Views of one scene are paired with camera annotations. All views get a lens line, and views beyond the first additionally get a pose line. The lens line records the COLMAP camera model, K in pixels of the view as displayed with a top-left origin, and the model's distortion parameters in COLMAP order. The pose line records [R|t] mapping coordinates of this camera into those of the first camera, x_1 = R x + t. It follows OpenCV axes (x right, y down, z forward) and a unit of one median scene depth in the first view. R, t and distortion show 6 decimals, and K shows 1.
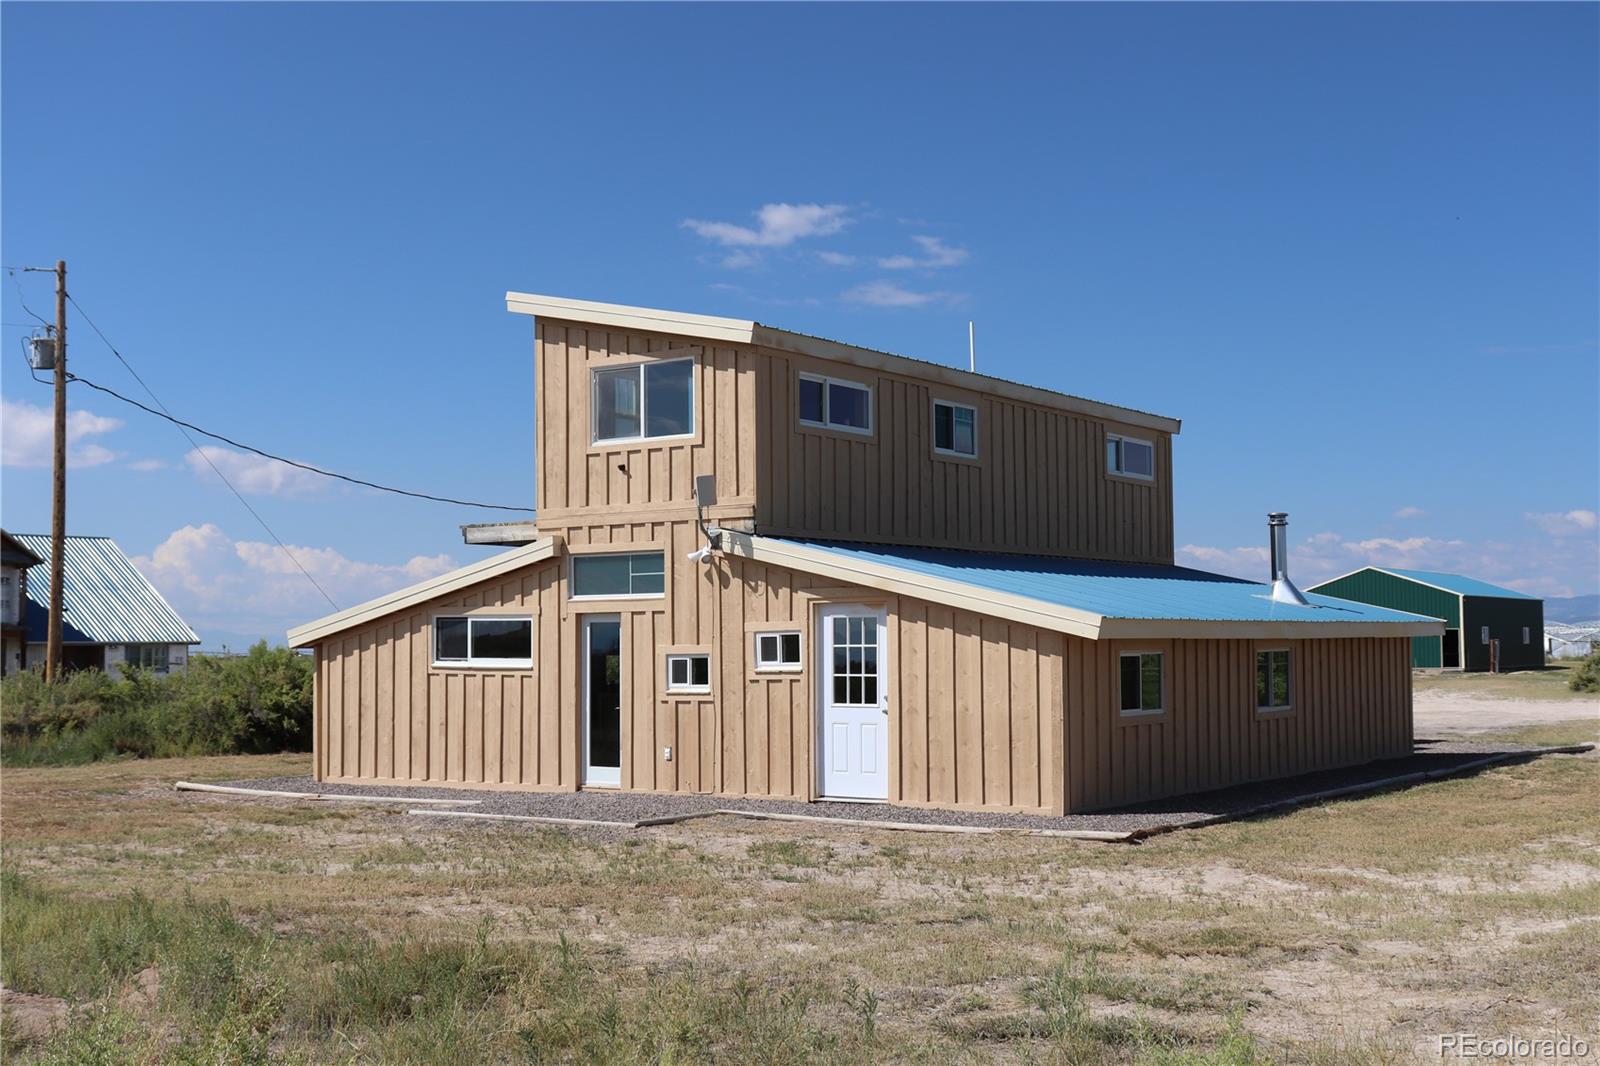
lens RADIAL K [[1894.4, 0, 800.0], [0, 1894.4, 533.0], [0, 0, 1]] dist [-0.001025, 0.000989]
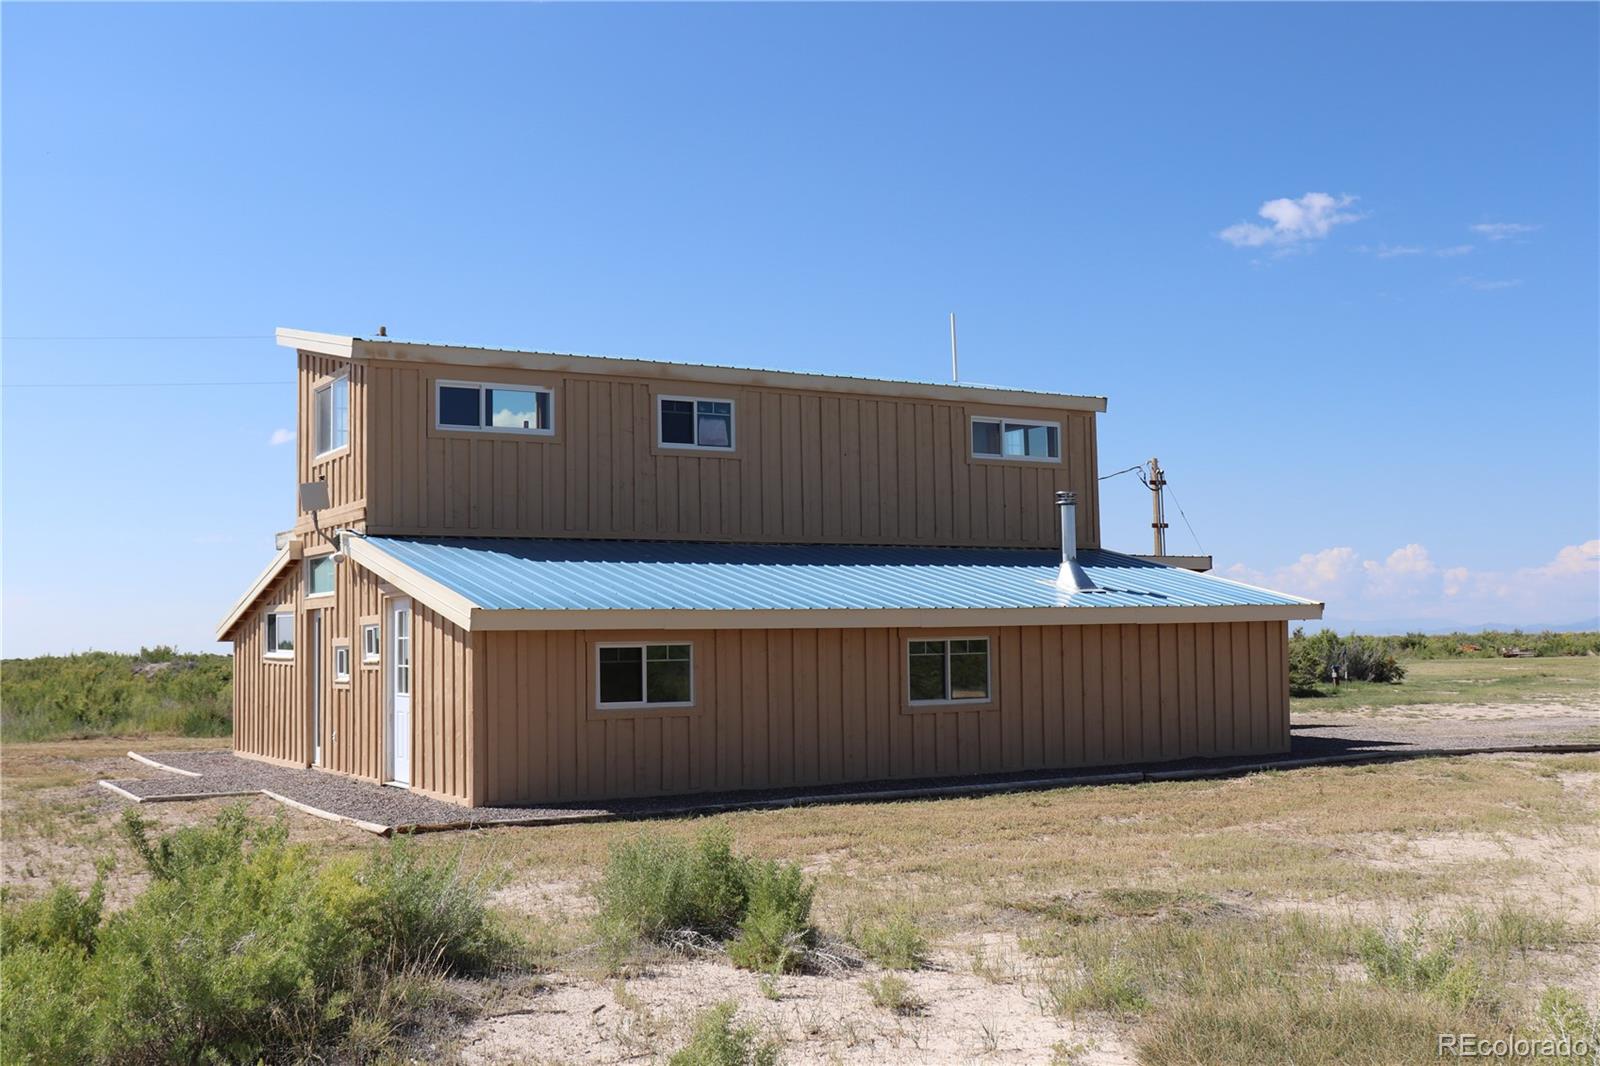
lens RADIAL K [[1728.1, 0, 800.0], [0, 1728.1, 533.0], [0, 0, 1]] dist [-0.019602, 0.006341]
pose [[0.904105, -0.032100, -0.426104, 0.563094], [0.031603, 0.999467, -0.008238, 0.014251], [0.426141, -0.006018, 0.904637, 0.199382]]
